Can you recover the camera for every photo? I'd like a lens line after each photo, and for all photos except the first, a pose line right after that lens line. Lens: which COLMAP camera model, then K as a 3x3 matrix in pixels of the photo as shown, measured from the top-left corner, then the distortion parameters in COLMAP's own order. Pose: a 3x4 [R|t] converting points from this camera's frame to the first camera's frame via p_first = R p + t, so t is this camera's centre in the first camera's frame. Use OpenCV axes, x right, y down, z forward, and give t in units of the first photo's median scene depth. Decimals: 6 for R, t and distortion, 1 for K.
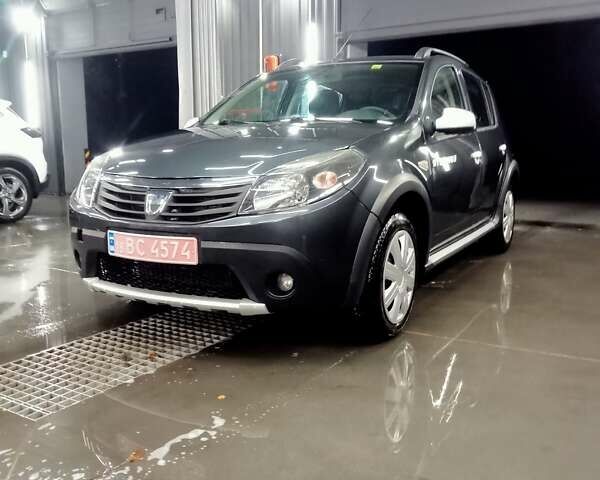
lens RADIAL K [[605.2, 0, 304.2], [0, 605.2, 240.3], [0, 0, 1]] dist [-0.008965, 0.000000]
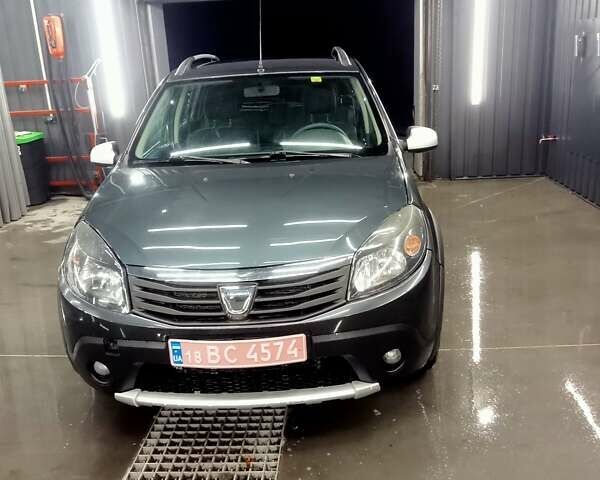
lens RADIAL K [[605.2, 0, 299.1], [0, 605.2, 240.1], [0, 0, 1]] dist [-0.008965, 0.000000]
pose [[0.871869, -0.179773, 0.455551, -0.543740], [0.116233, 0.979570, 0.164110, -0.276339], [-0.475747, -0.090132, 0.874952, 0.210353]]
